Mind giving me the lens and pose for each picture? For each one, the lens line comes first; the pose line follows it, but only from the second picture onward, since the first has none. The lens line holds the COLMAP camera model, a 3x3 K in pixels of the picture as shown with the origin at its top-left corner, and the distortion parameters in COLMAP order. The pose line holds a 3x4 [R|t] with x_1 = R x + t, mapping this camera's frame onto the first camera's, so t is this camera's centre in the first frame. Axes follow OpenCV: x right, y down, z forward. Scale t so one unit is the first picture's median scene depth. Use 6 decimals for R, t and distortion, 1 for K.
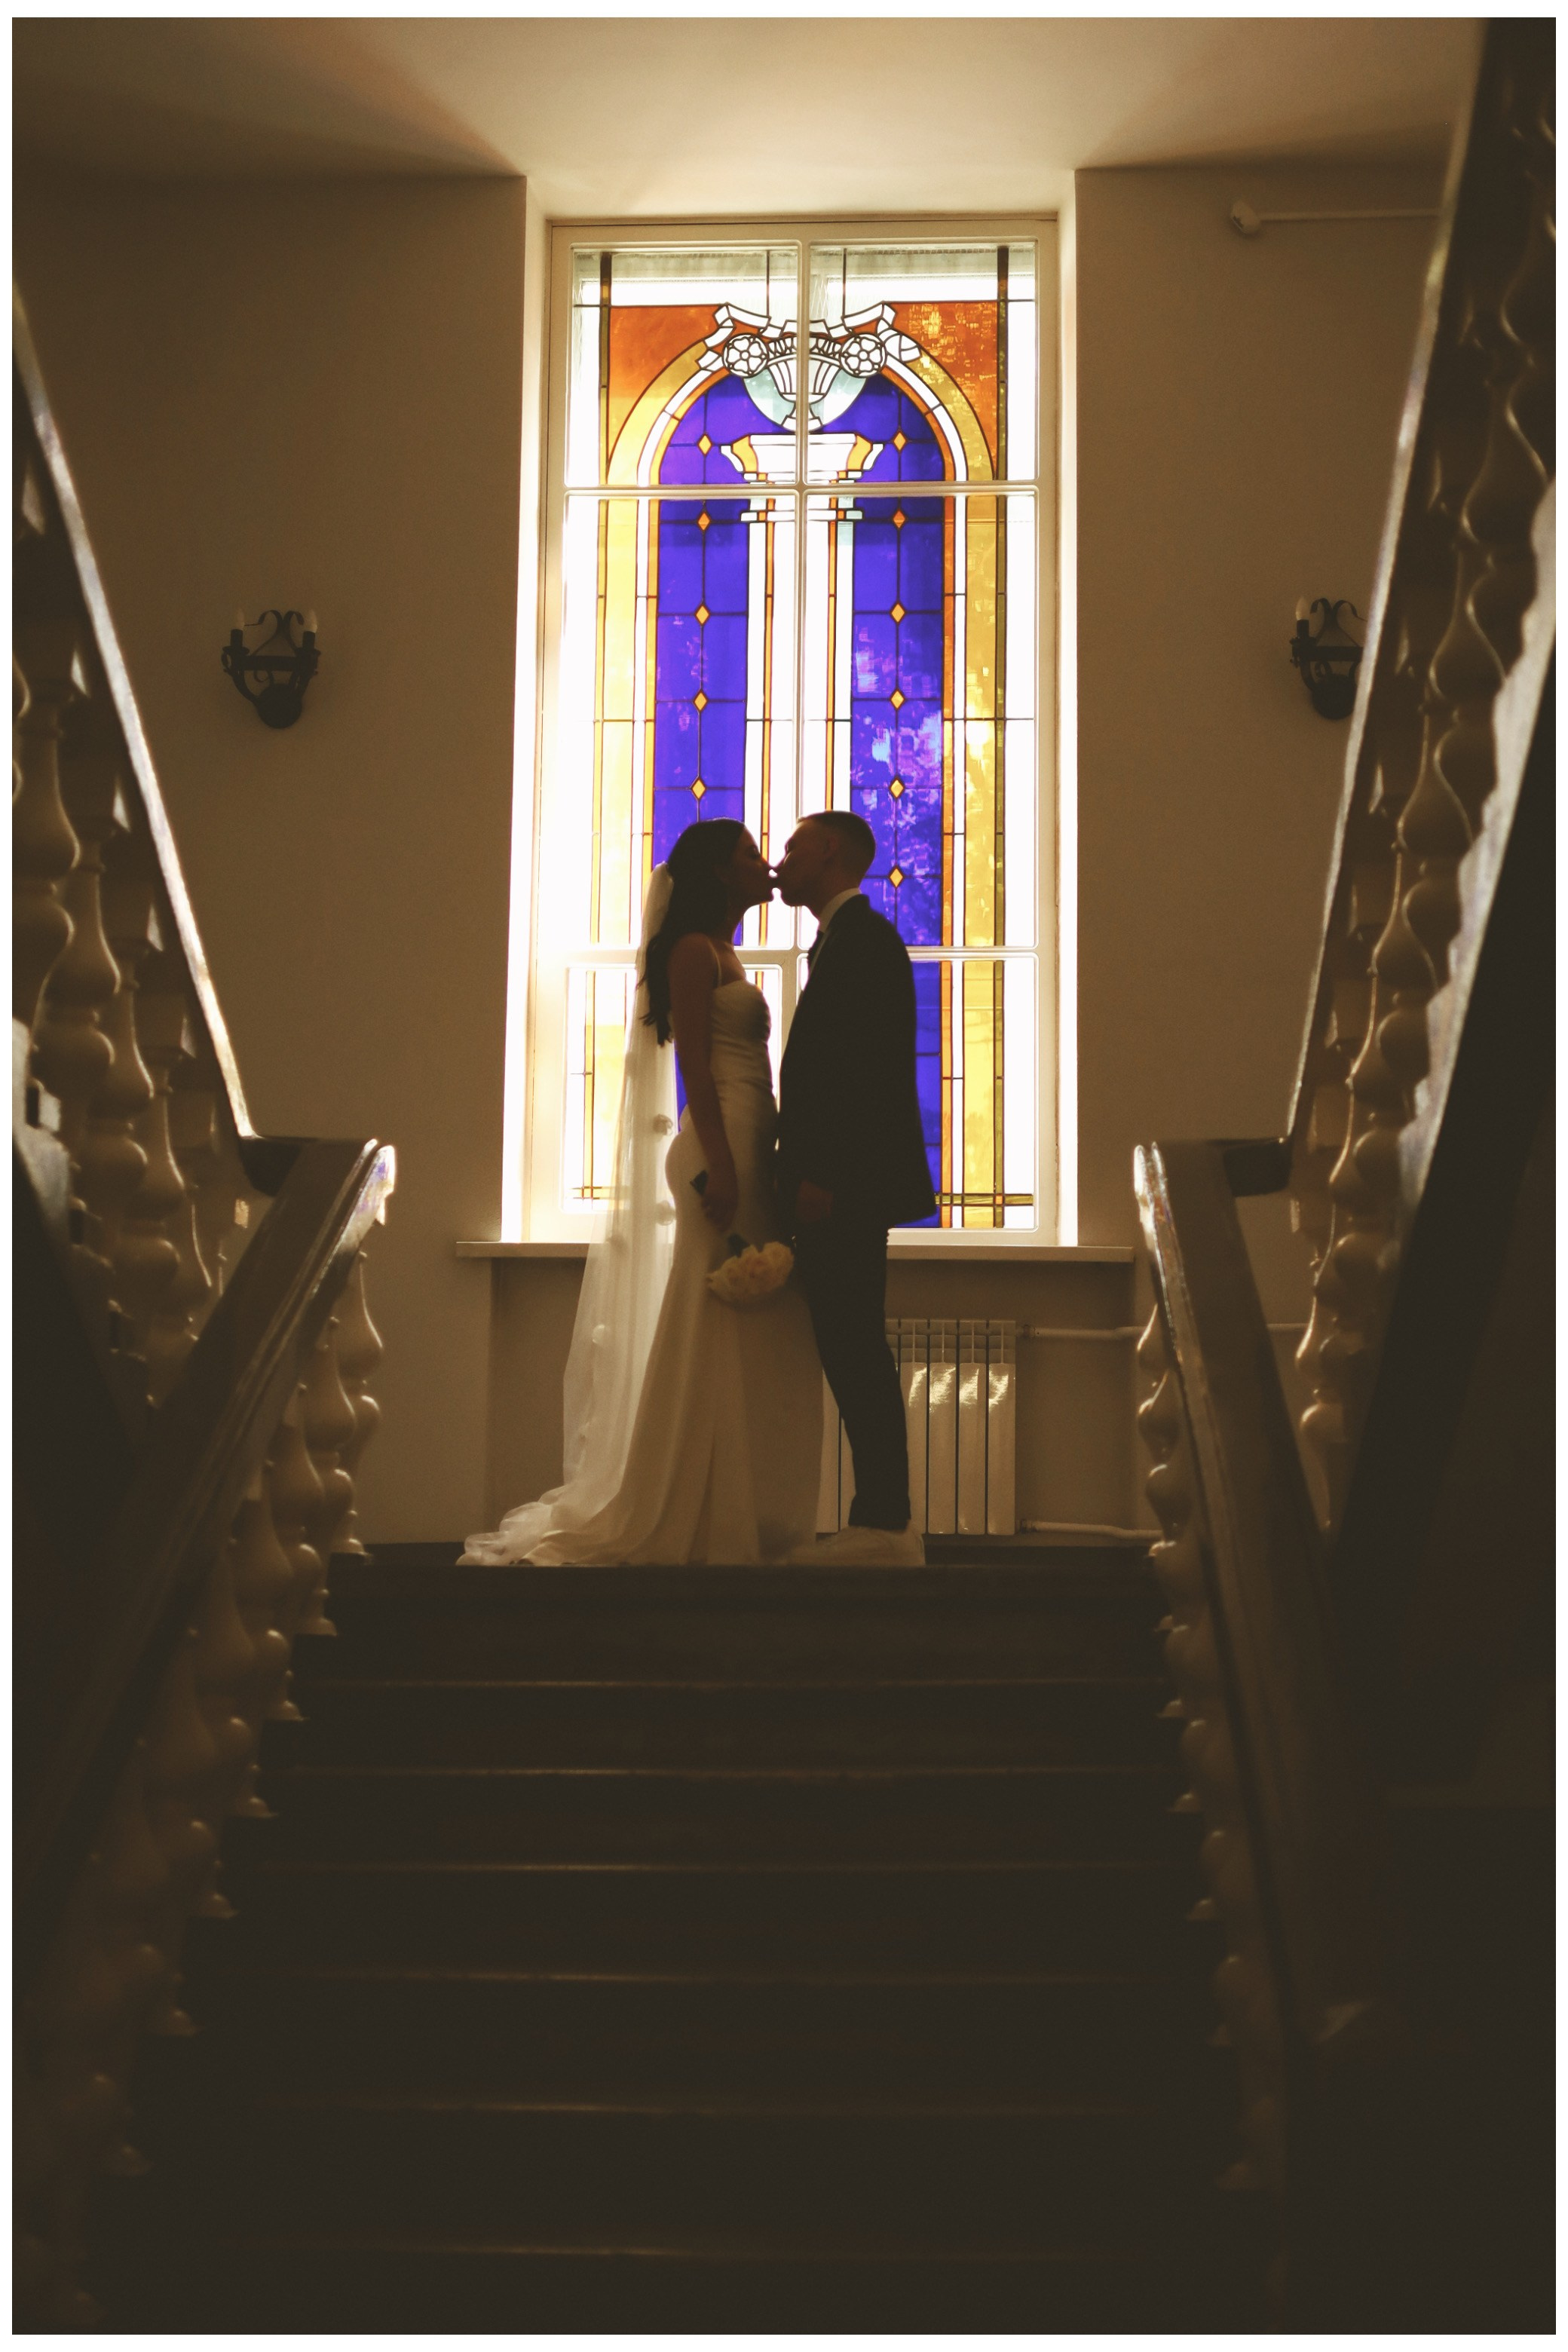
lens RADIAL K [[3501.4, 0, 781.8], [0, 3501.4, 1122.6], [0, 0, 1]] dist [-0.020446, -0.058339]
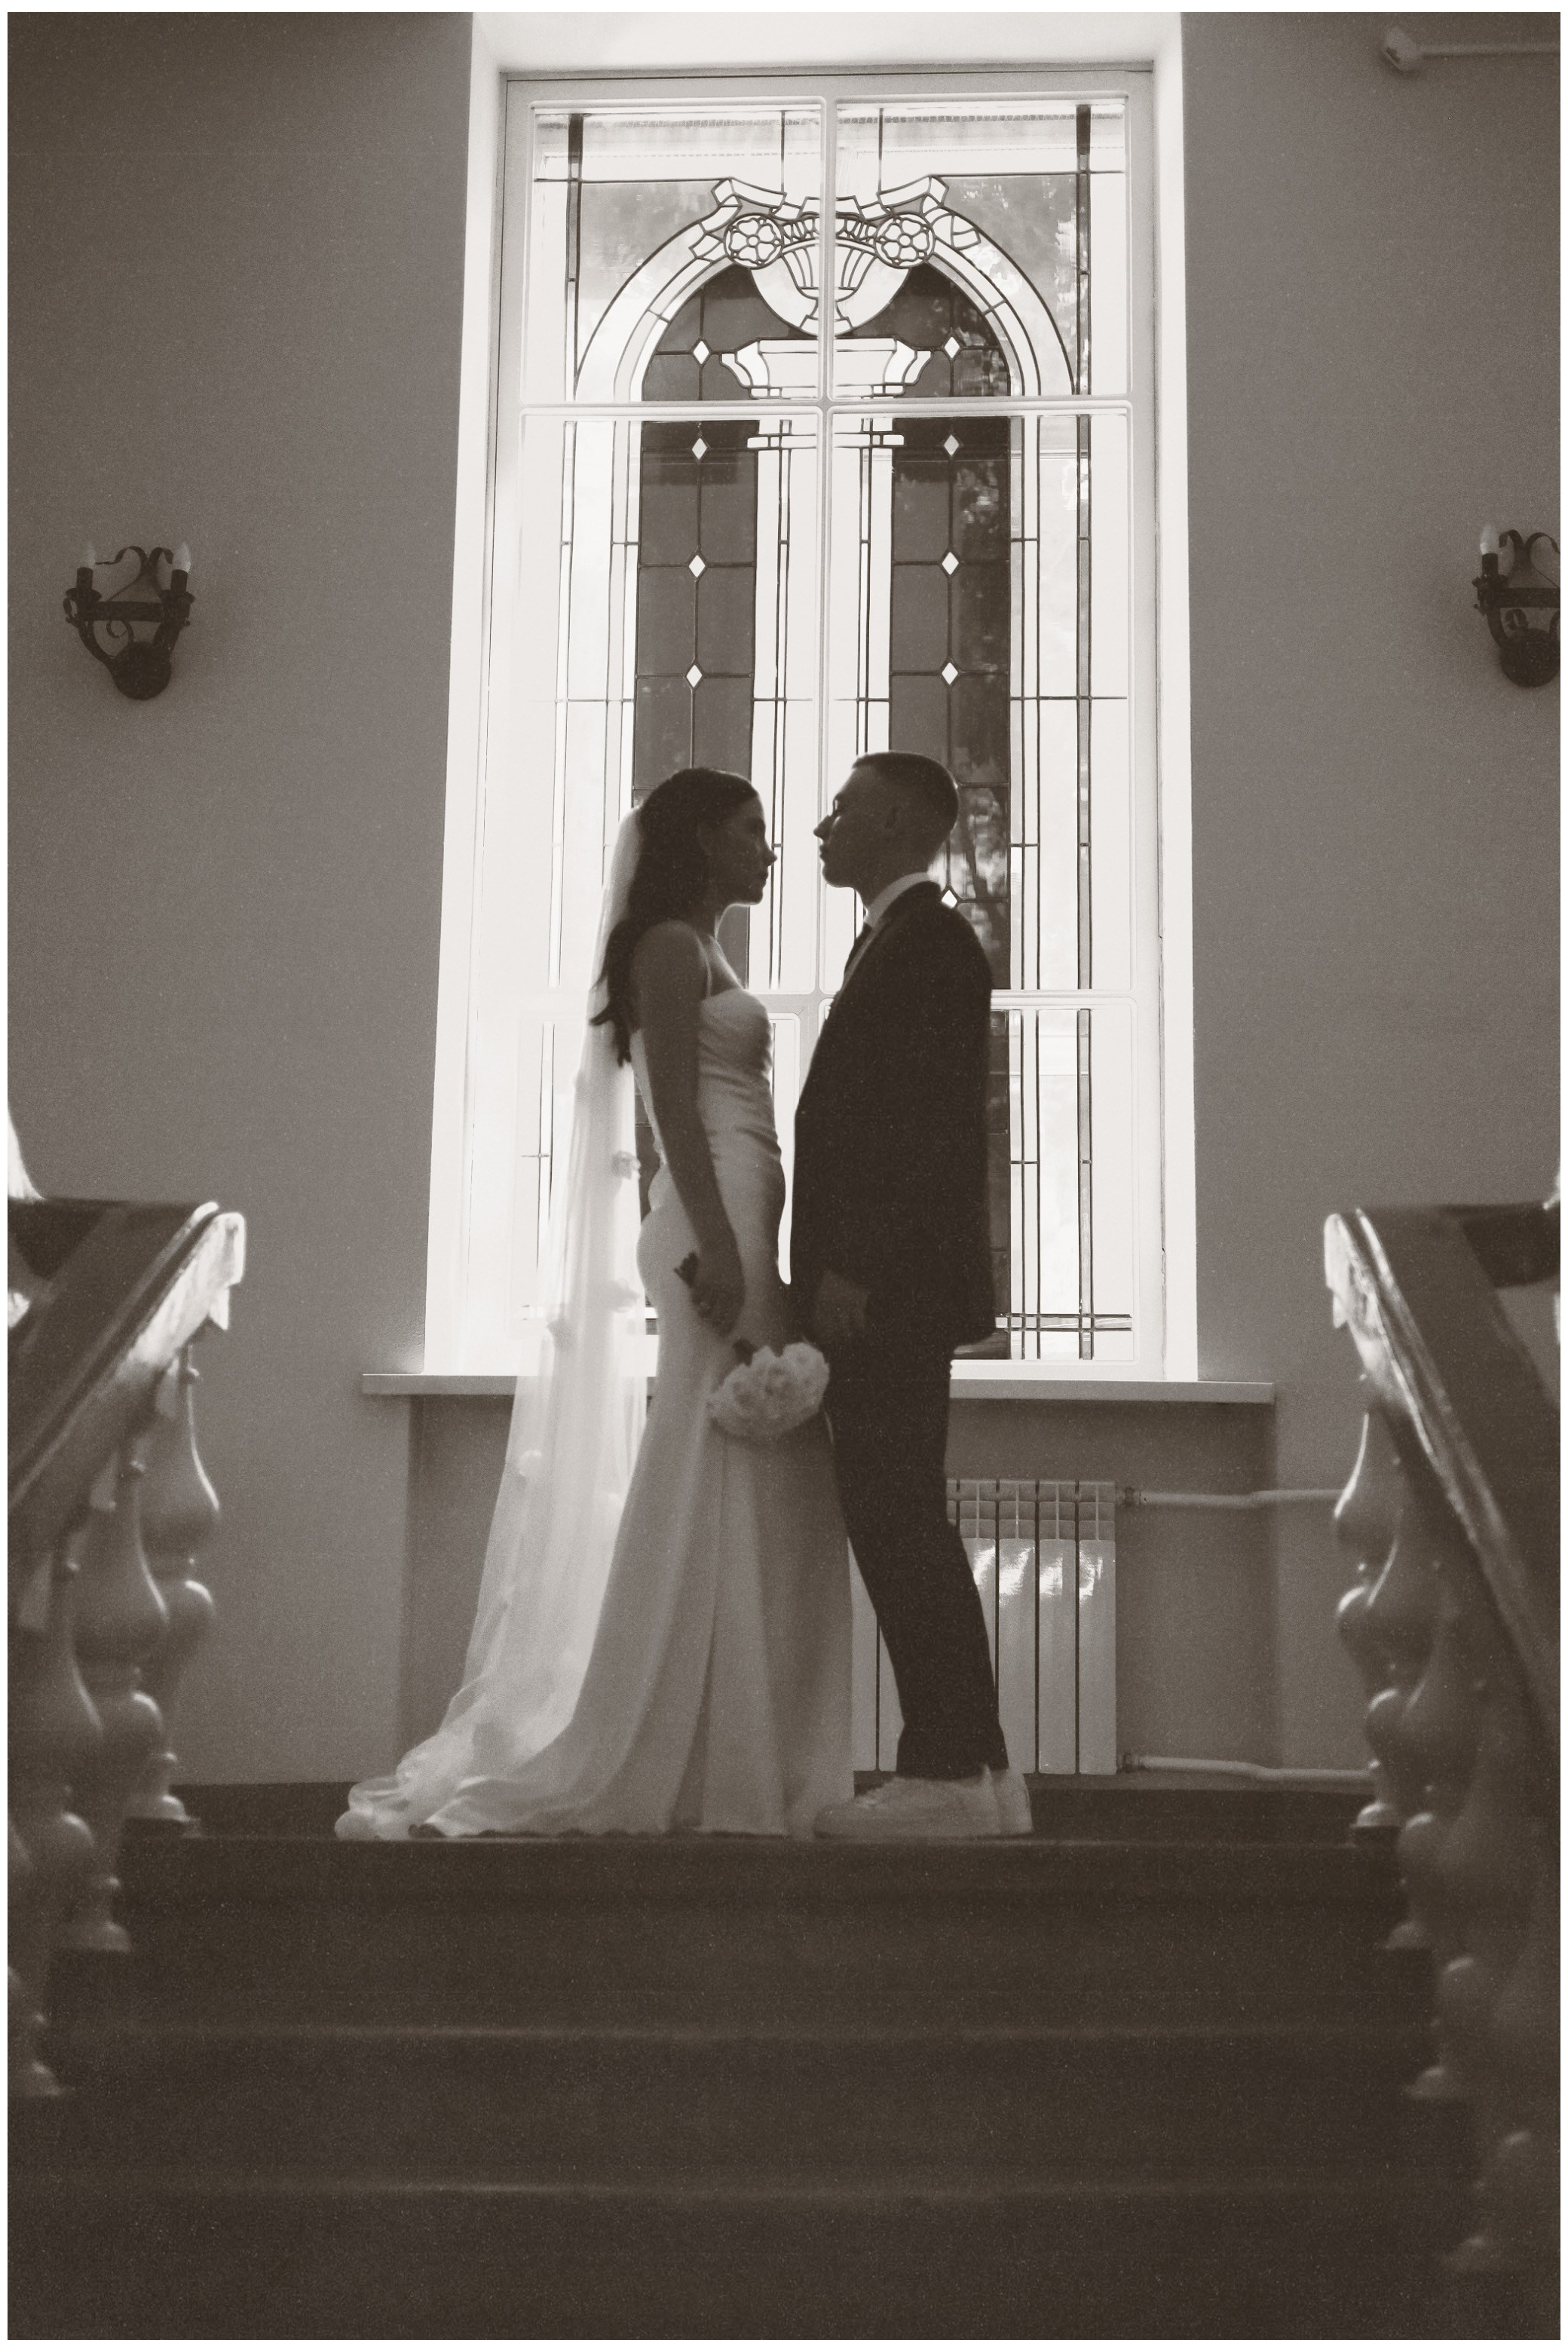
lens RADIAL K [[3501.4, 0, 781.8], [0, 3501.4, 1122.6], [0, 0, 1]] dist [-0.020446, -0.058339]
pose [[0.999995, 0.003005, 0.001227, -0.004543], [-0.002937, 0.998637, -0.052107, 0.017823], [-0.001382, 0.052104, 0.998641, 0.234553]]
